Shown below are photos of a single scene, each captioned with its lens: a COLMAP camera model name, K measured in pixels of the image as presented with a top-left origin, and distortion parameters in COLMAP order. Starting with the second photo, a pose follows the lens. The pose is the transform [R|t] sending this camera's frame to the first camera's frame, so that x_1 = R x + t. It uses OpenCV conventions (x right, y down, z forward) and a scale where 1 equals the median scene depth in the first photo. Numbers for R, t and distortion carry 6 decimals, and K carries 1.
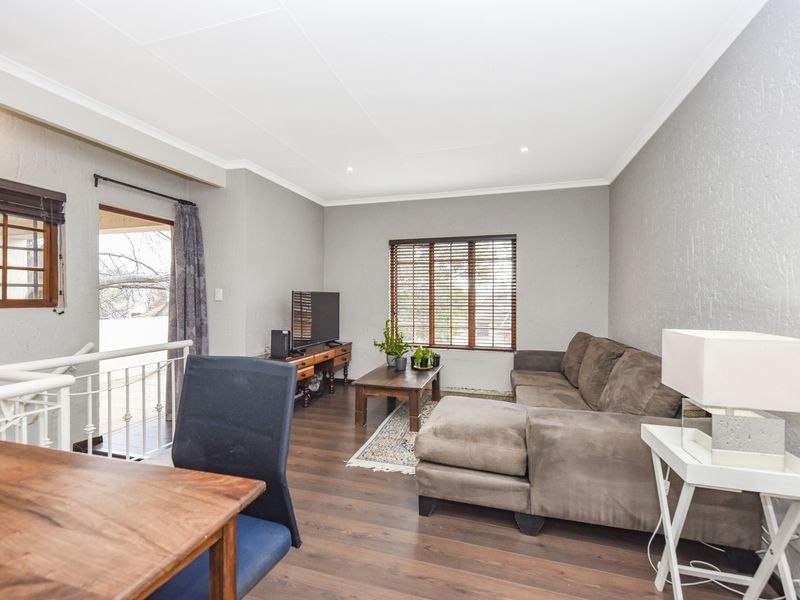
lens RADIAL K [[366.7, 0, 399.0], [0, 366.7, 301.5], [0, 0, 1]] dist [0.010287, 0.000583]
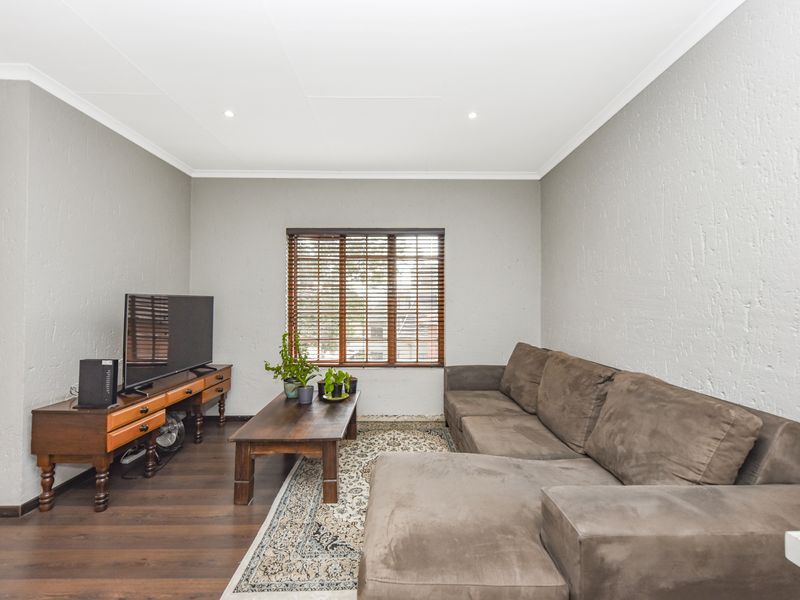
lens RADIAL K [[366.7, 0, 405.3], [0, 366.7, 293.8], [0, 0, 1]] dist [0.010287, 0.000583]
pose [[0.953383, 0.004247, 0.301732, -0.024665], [0.005470, 0.999493, -0.031350, -0.005681], [-0.301713, 0.031539, 0.952877, 0.234729]]
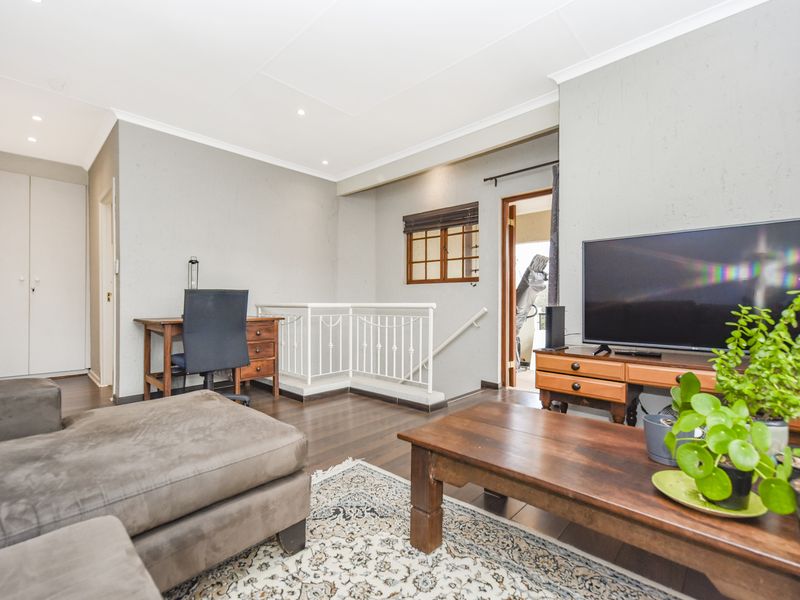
lens RADIAL K [[366.0, 0, 403.5], [0, 366.0, 299.6], [0, 0, 1]] dist [-0.000253, -0.000437]
pose [[-0.441147, -0.004553, -0.897424, 0.330540], [-0.006154, 0.999979, -0.002048, 0.058894], [0.897414, 0.004619, -0.441165, 0.900296]]
